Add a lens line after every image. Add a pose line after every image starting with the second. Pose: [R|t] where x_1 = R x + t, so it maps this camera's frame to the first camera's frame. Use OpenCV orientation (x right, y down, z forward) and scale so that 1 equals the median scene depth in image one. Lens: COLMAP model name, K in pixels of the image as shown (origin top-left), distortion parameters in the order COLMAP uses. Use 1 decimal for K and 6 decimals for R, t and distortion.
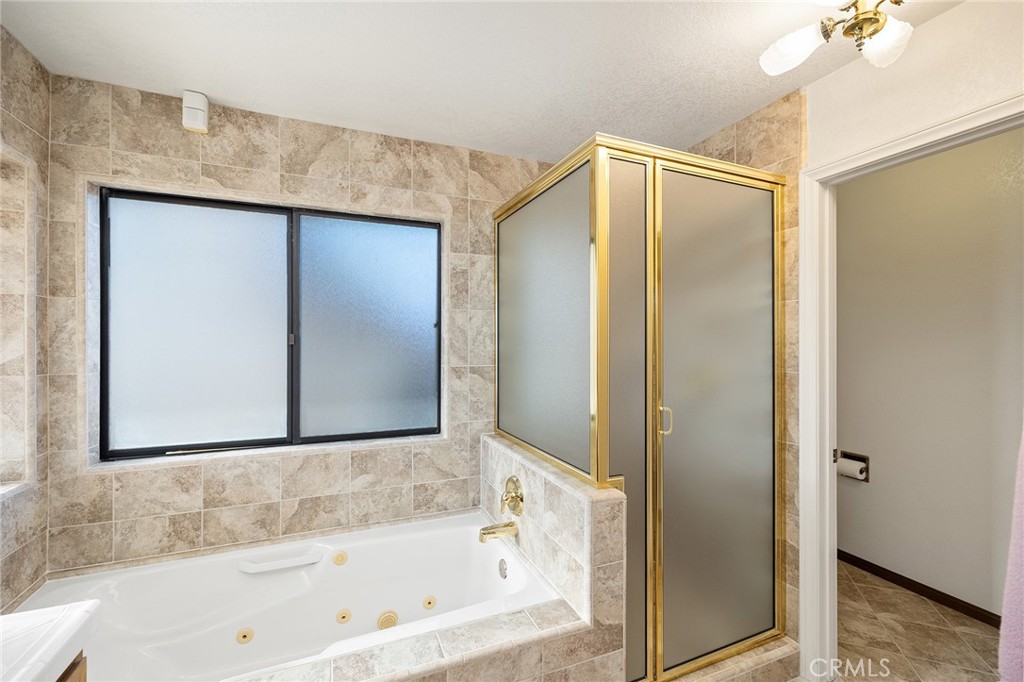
lens RADIAL K [[431.5, 0, 505.0], [0, 431.5, 345.2], [0, 0, 1]] dist [0.002992, 0.000253]
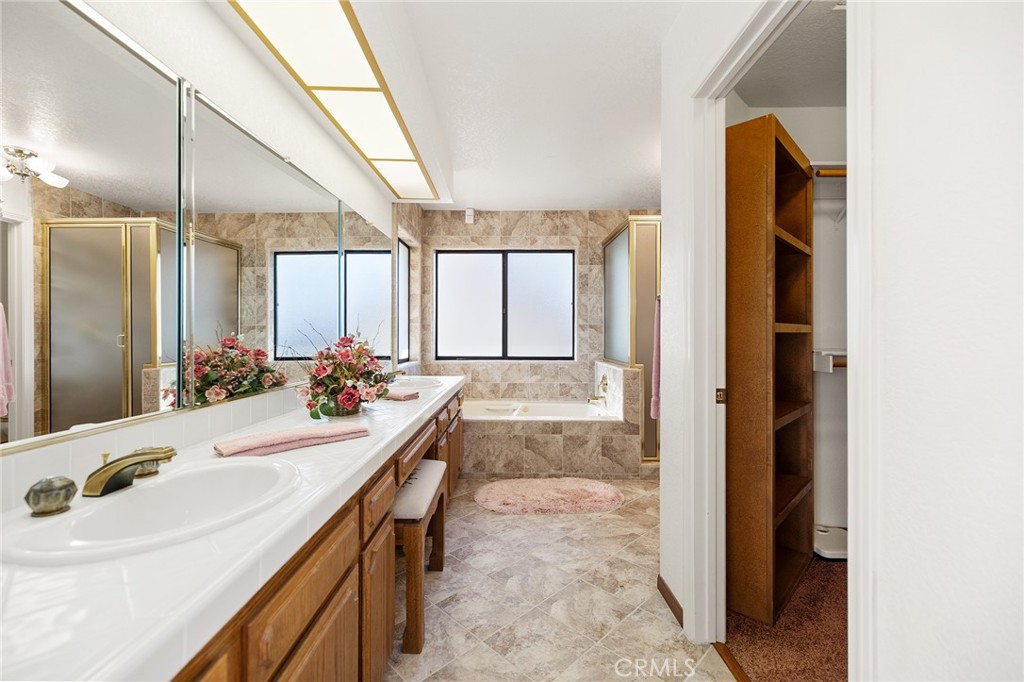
lens RADIAL K [[431.5, 0, 510.7], [0, 431.5, 335.5], [0, 0, 1]] dist [0.002992, 0.000253]
pose [[0.926128, 0.000218, -0.377210, 0.352106], [-0.001777, 0.999991, -0.003784, 0.117951], [0.377206, 0.004175, 0.926120, -0.990175]]
